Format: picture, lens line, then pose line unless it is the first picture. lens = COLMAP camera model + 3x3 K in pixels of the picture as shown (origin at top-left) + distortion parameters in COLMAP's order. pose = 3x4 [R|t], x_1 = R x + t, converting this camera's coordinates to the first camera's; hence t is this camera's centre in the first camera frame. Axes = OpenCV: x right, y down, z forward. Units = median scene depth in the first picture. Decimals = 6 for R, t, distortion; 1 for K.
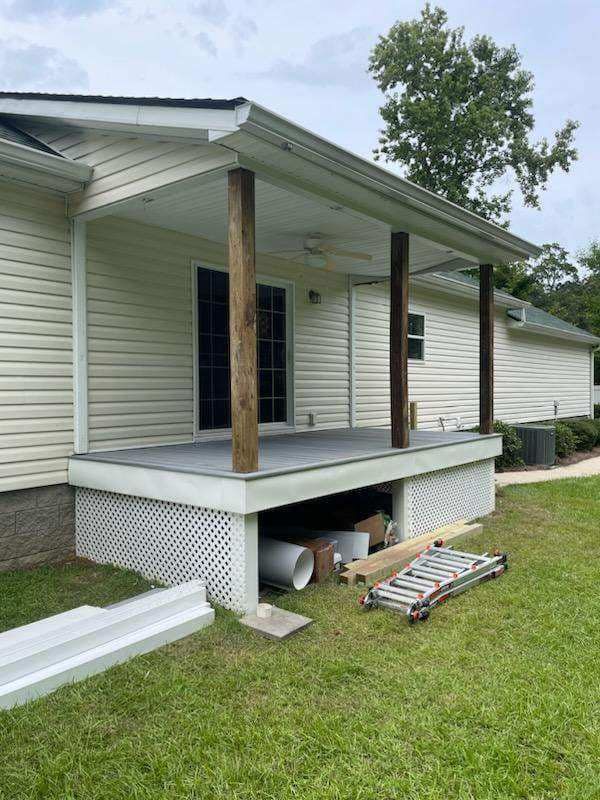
lens RADIAL K [[610.3, 0, 300.0], [0, 610.3, 400.0], [0, 0, 1]] dist [0.072824, -0.126670]
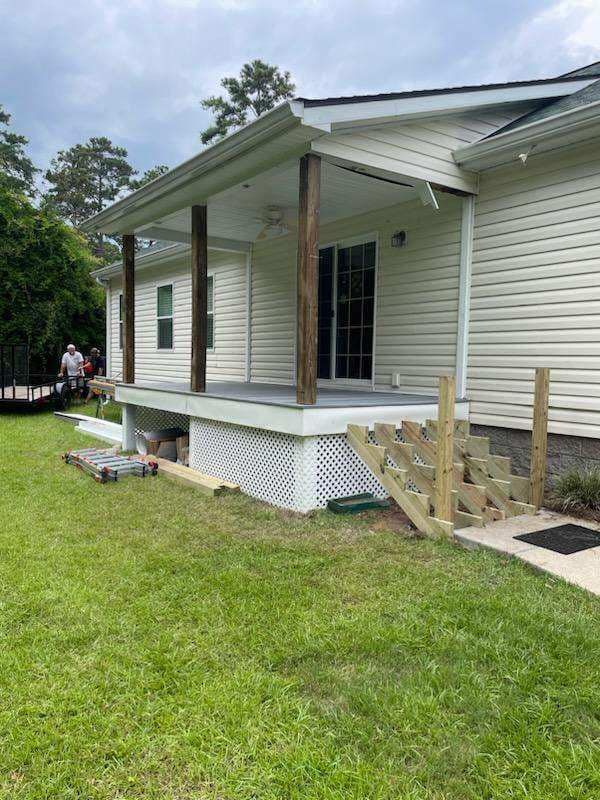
lens RADIAL K [[610.3, 0, 300.0], [0, 610.3, 400.0], [0, 0, 1]] dist [0.072824, -0.126670]
pose [[-0.256061, 0.058834, -0.964869, 1.069281], [-0.045371, 0.996315, 0.072792, 0.001117], [0.965595, 0.062416, -0.252448, 1.273408]]
